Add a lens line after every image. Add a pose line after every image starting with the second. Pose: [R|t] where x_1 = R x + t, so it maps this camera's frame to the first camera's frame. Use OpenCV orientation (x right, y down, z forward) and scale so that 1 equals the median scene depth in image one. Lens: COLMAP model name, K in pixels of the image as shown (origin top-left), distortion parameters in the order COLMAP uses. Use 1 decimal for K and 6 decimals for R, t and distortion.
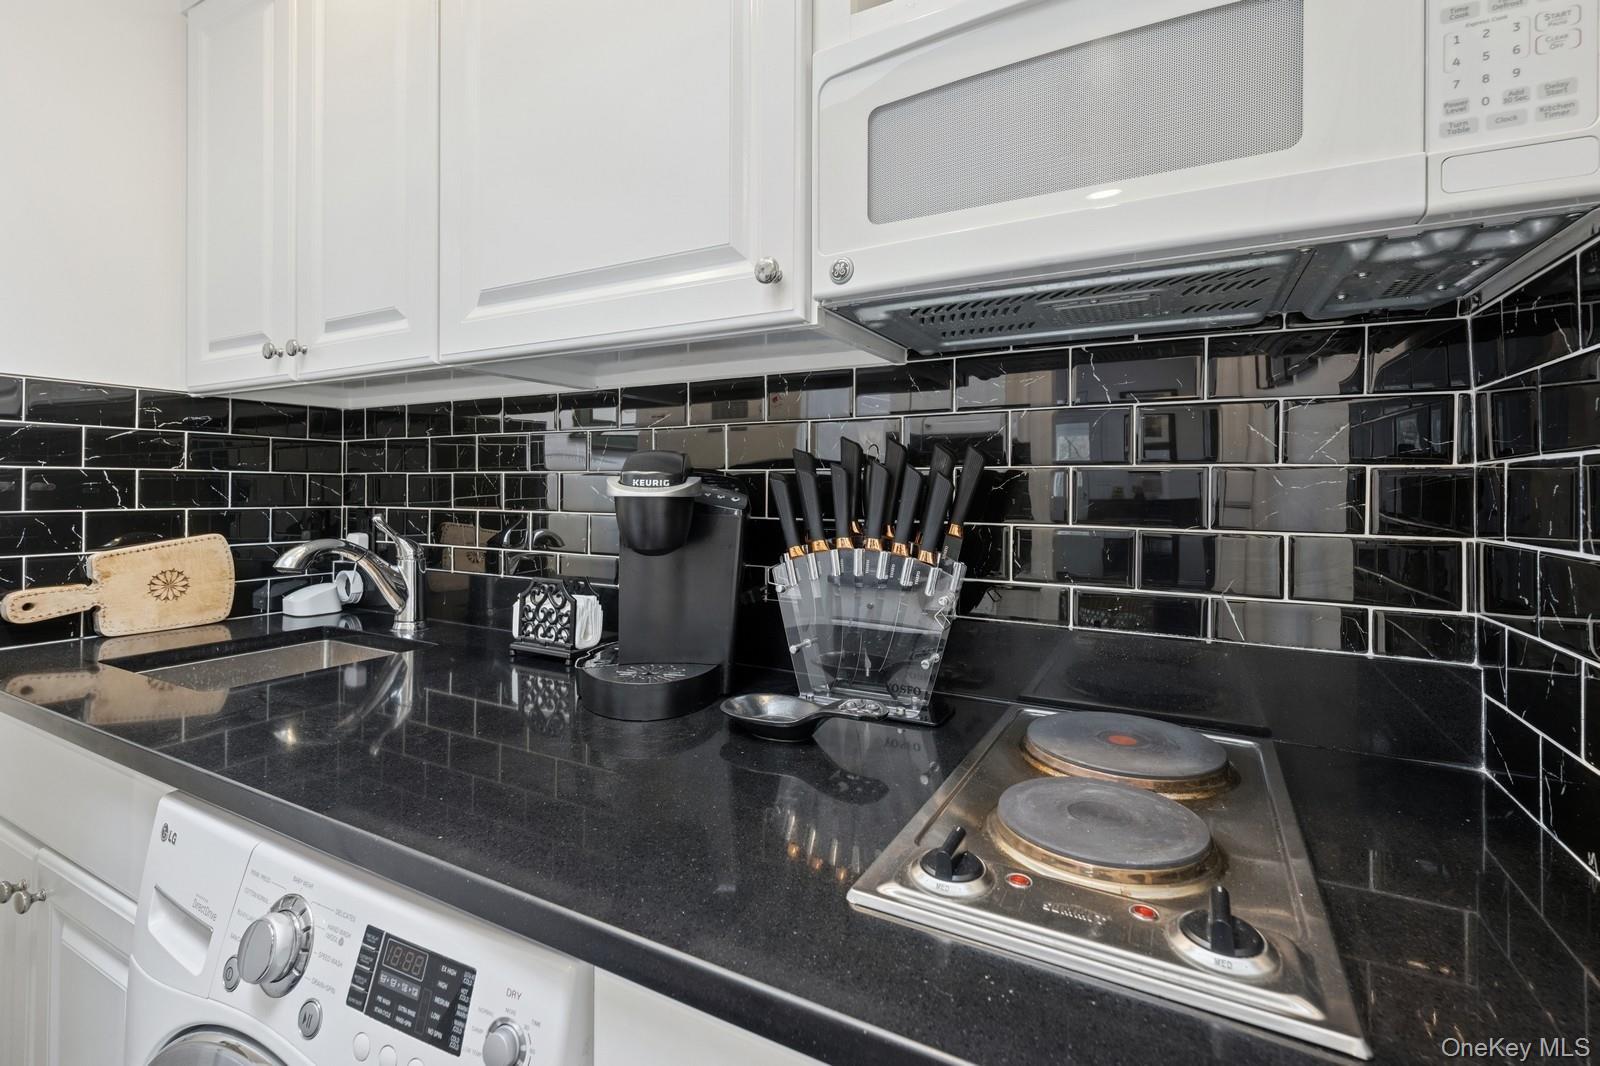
lens RADIAL K [[738.1, 0, 772.4], [0, 738.1, 481.7], [0, 0, 1]] dist [-0.001165, -0.000210]
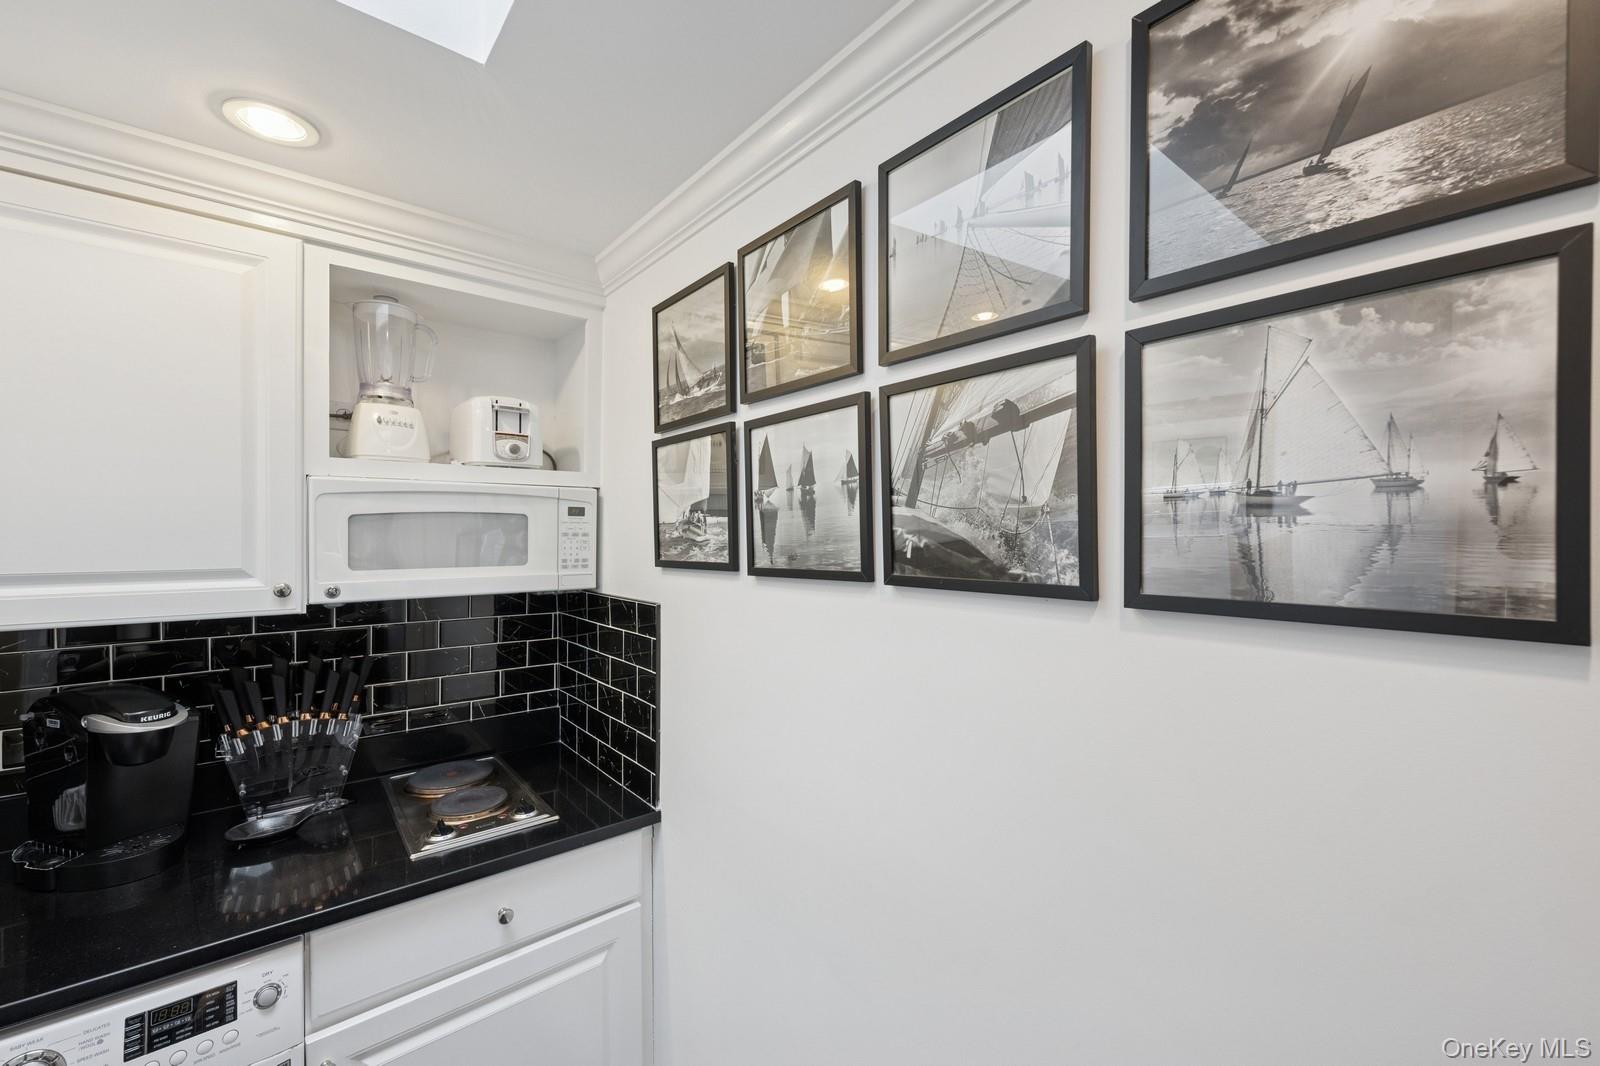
lens RADIAL K [[652.8, 0, 813.2], [0, 652.8, 527.8], [0, 0, 1]] dist [0.000753, -0.001614]
pose [[0.354244, 0.000347, 0.935153, -1.233385], [-0.008119, 0.999963, 0.002705, -0.525468], [-0.935118, -0.008551, 0.354234, -0.959045]]
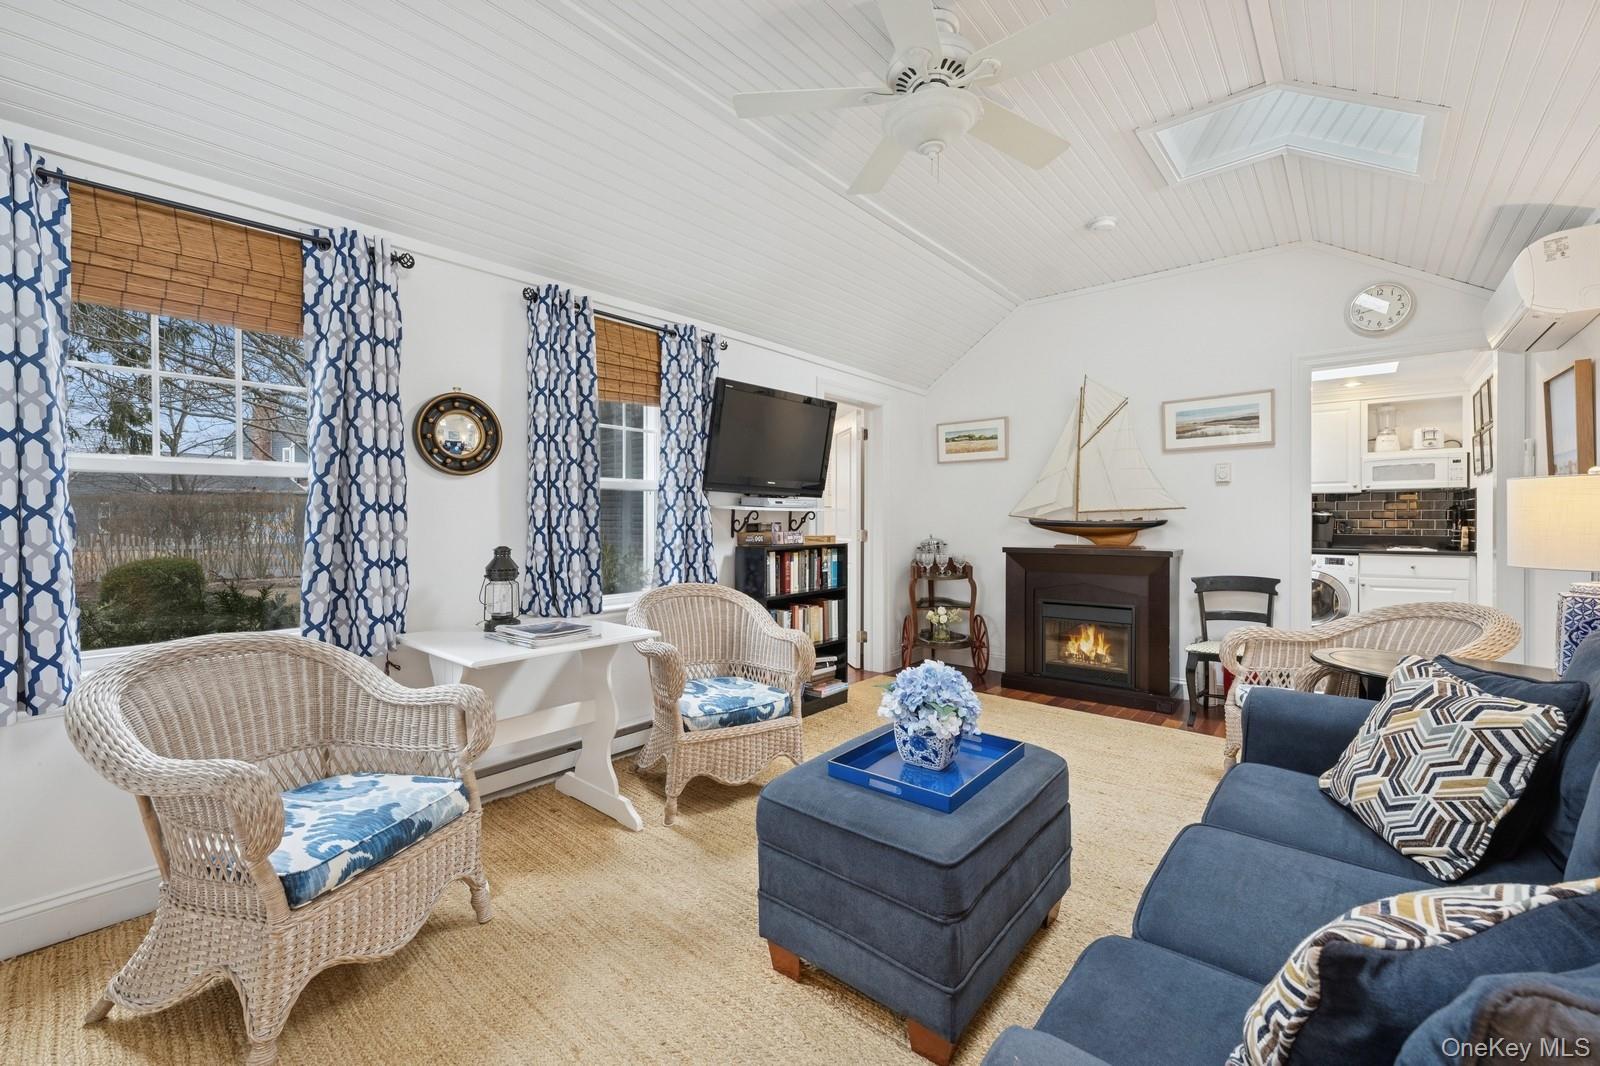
lens RADIAL K [[652.8, 0, 779.8], [0, 652.8, 524.8], [0, 0, 1]] dist [0.000753, -0.001614]
pose [[0.978961, -0.011619, -0.203714, -4.932899], [0.016339, 0.999635, 0.021502, -0.174854], [0.203390, -0.024378, 0.978794, -7.516609]]
